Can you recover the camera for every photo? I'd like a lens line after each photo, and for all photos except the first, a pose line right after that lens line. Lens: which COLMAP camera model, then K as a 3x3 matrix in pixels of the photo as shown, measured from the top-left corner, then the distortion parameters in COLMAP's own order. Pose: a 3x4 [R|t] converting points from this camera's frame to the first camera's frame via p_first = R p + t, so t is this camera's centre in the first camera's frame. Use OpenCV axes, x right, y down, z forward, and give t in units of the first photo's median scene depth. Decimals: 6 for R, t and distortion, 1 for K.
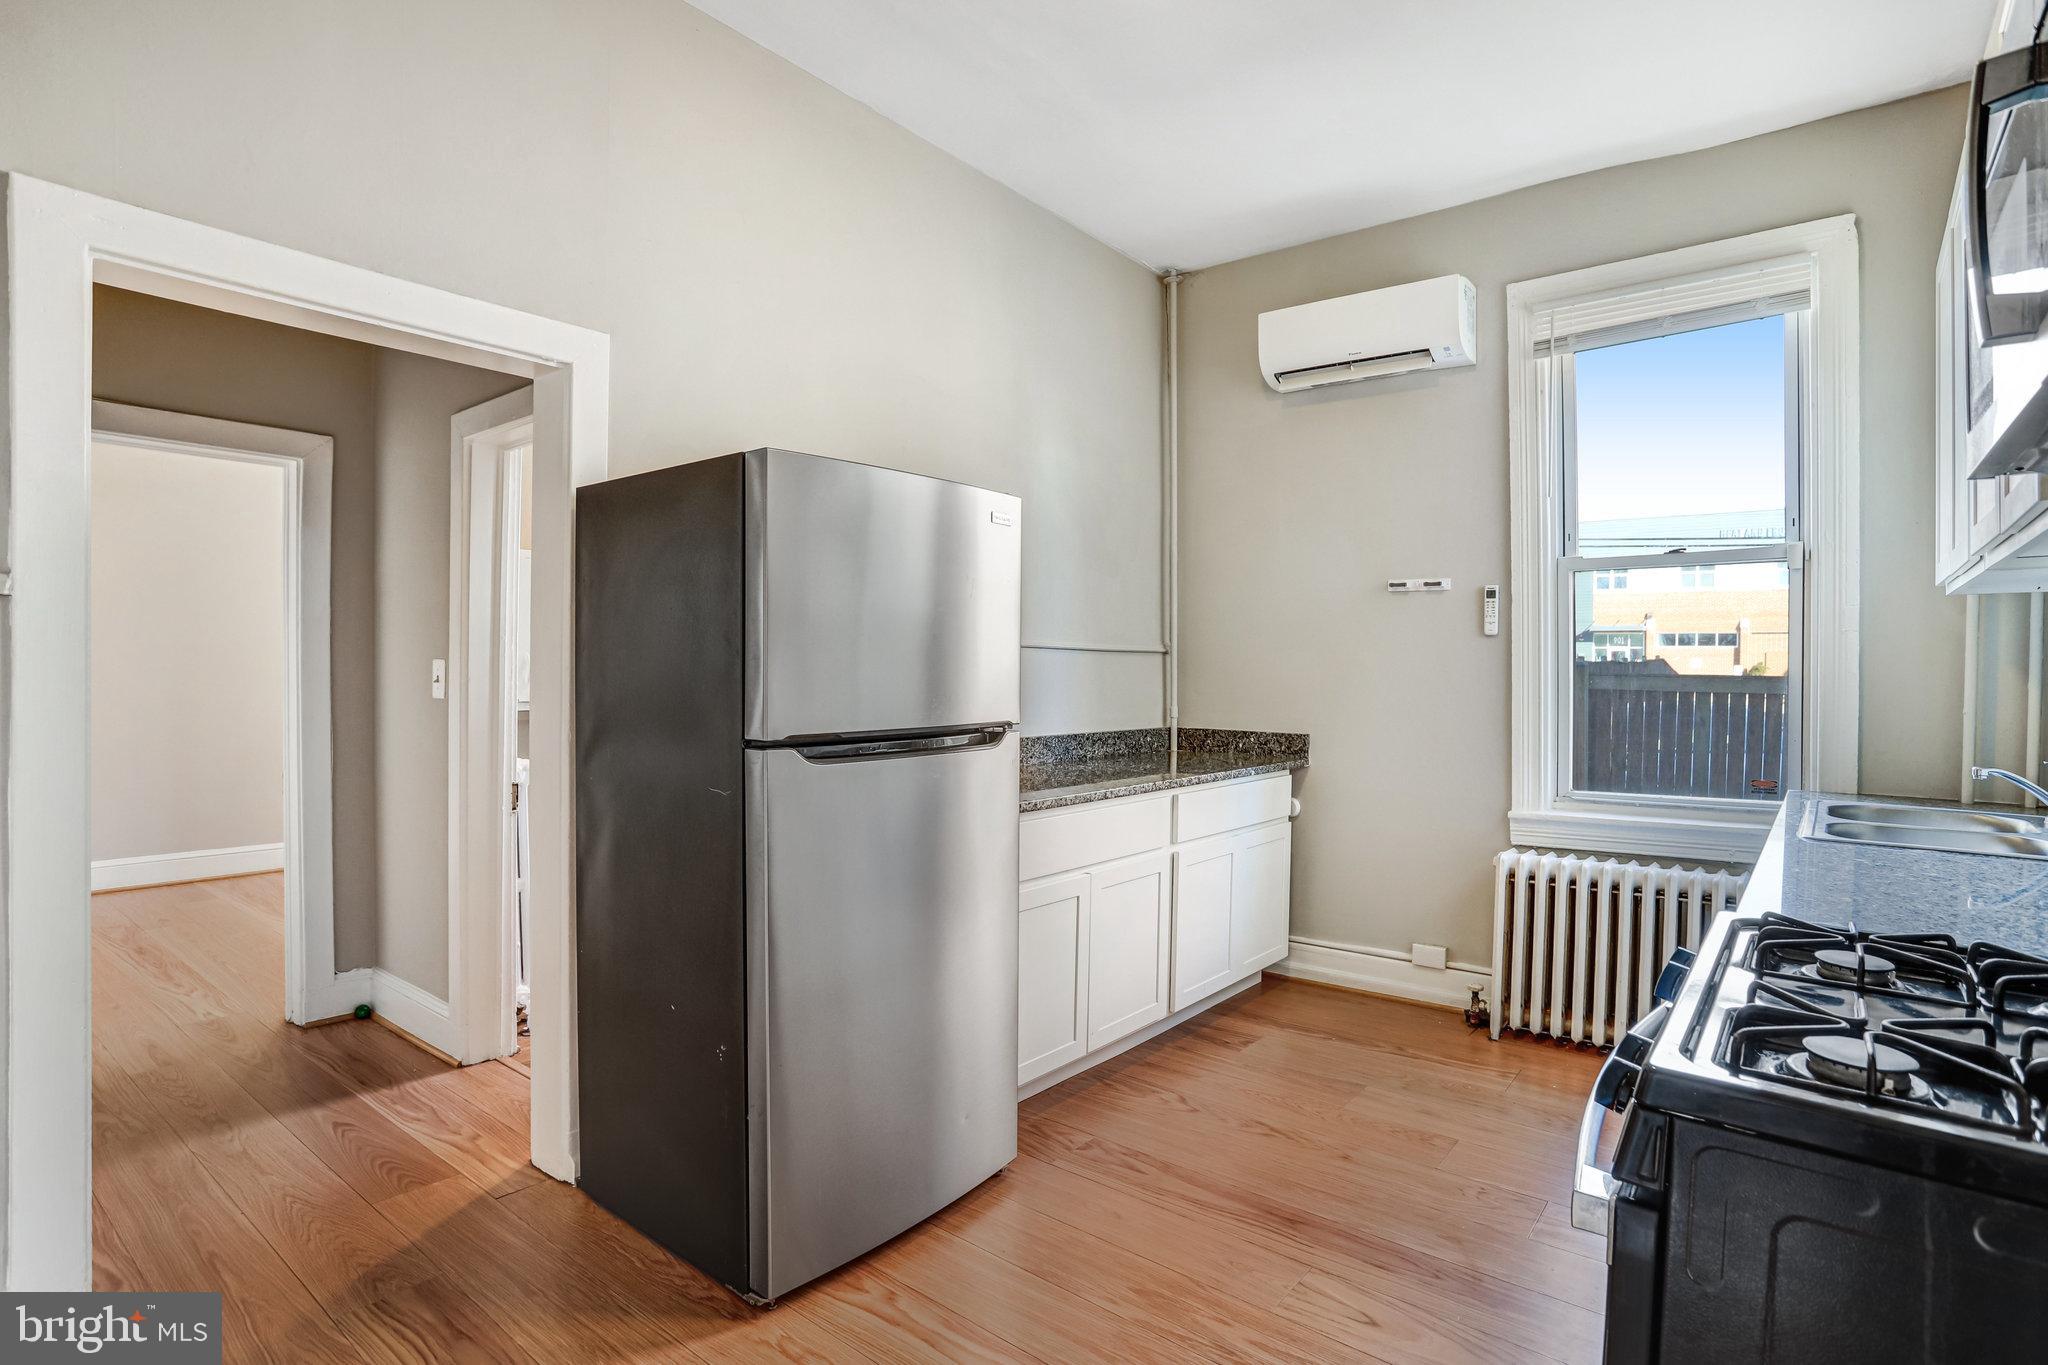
lens RADIAL K [[1049.6, 0, 1054.9], [0, 1049.6, 677.5], [0, 0, 1]] dist [-0.056022, 0.022067]
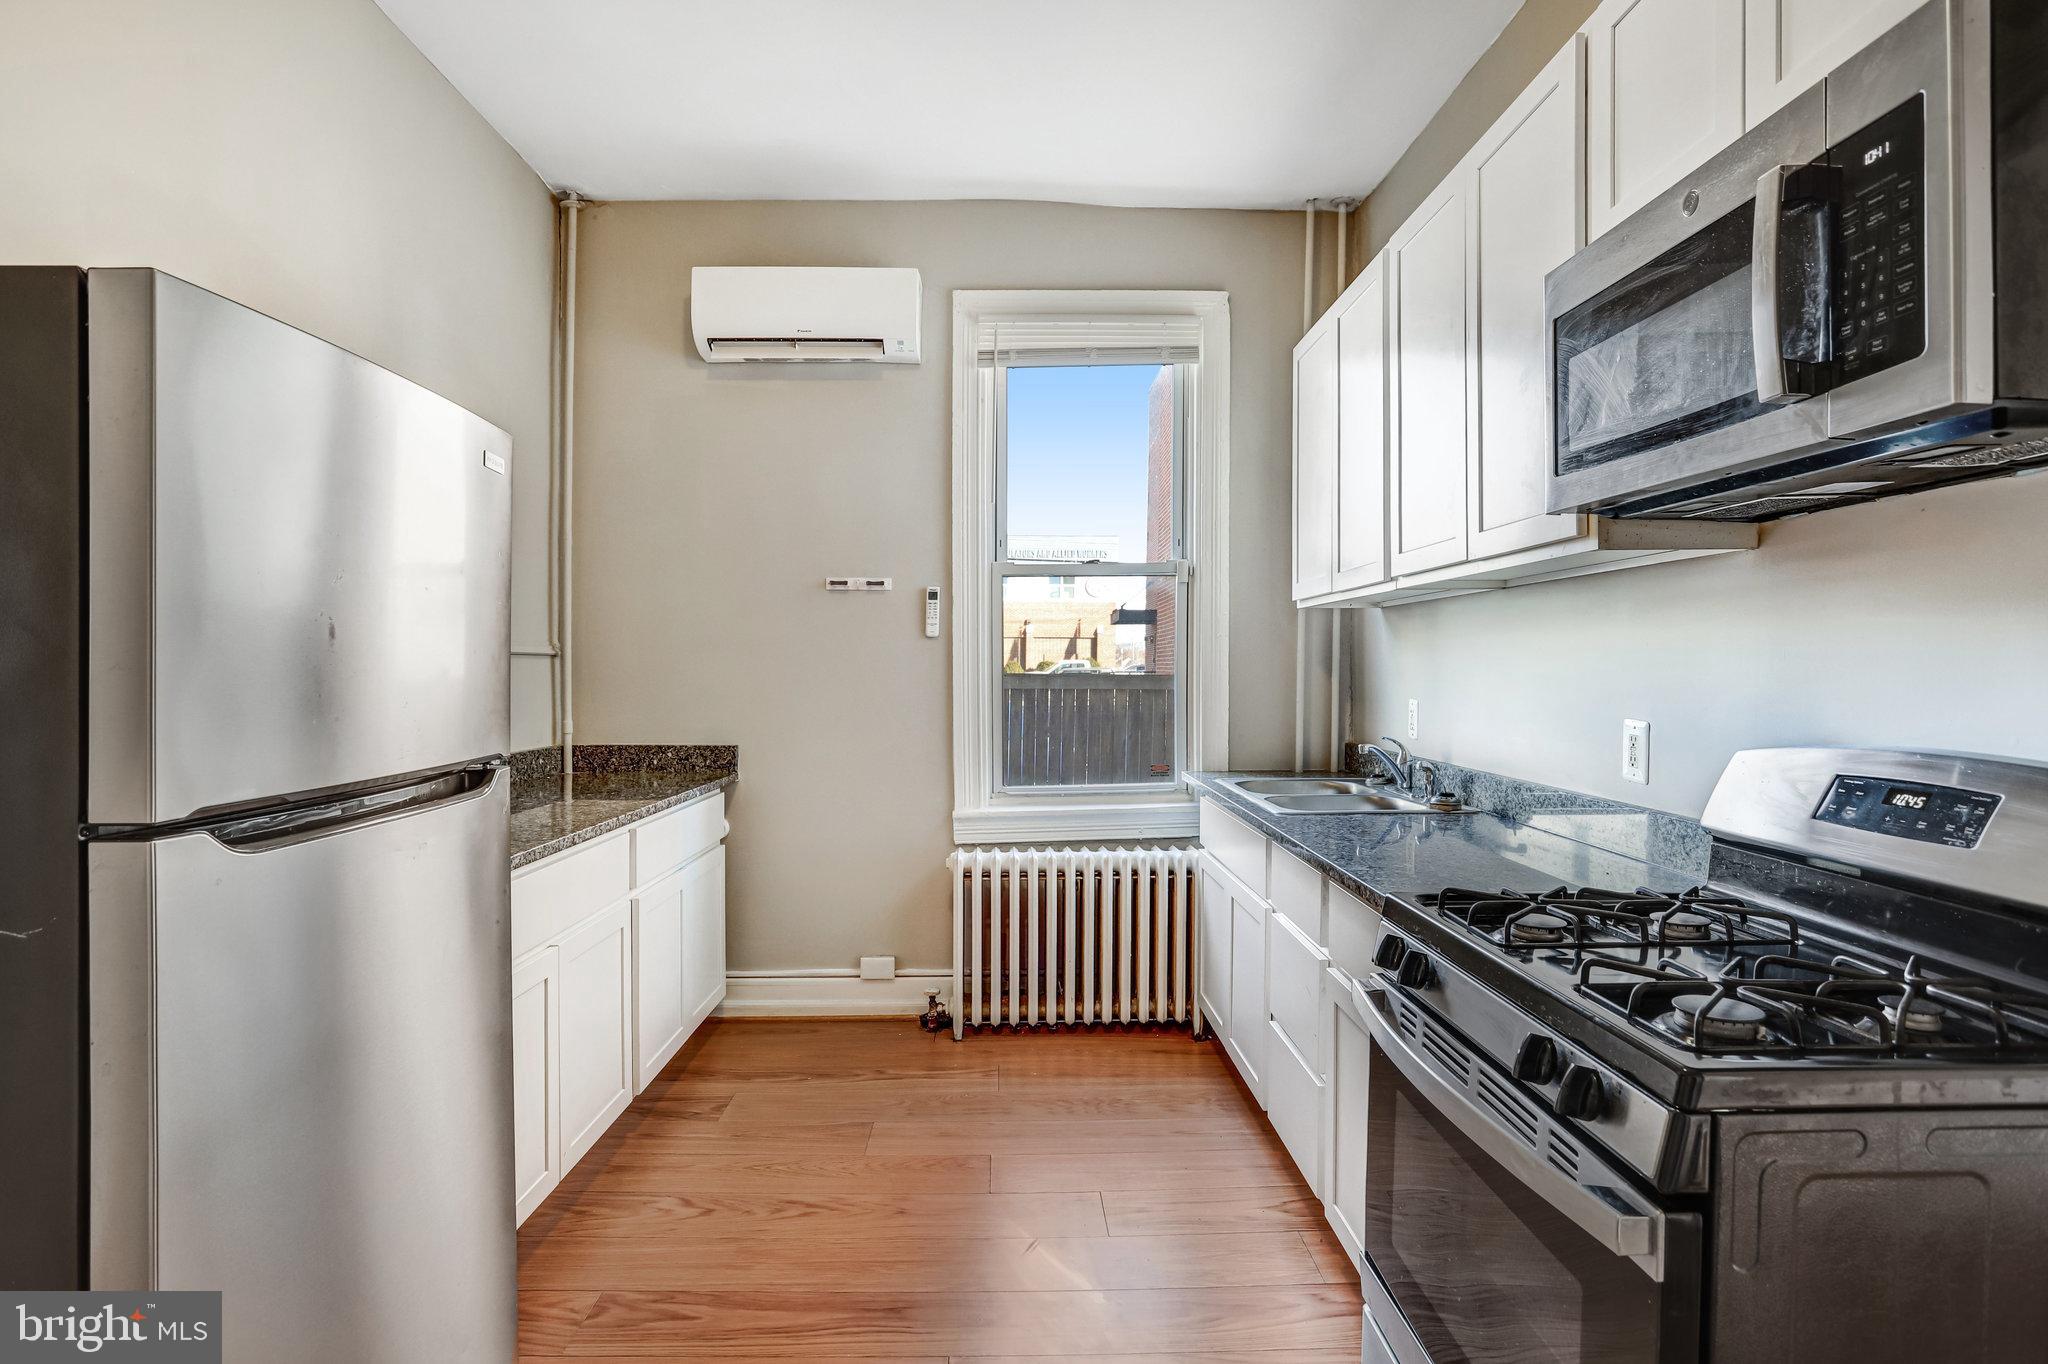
lens RADIAL K [[1031.8, 0, 1040.8], [0, 1031.8, 676.5], [0, 0, 1]] dist [-0.066711, 0.028580]
pose [[0.769409, -0.014257, 0.638597, -0.134918], [0.015718, 0.999871, 0.003385, -0.004402], [-0.638562, 0.007433, 0.769534, 0.172399]]
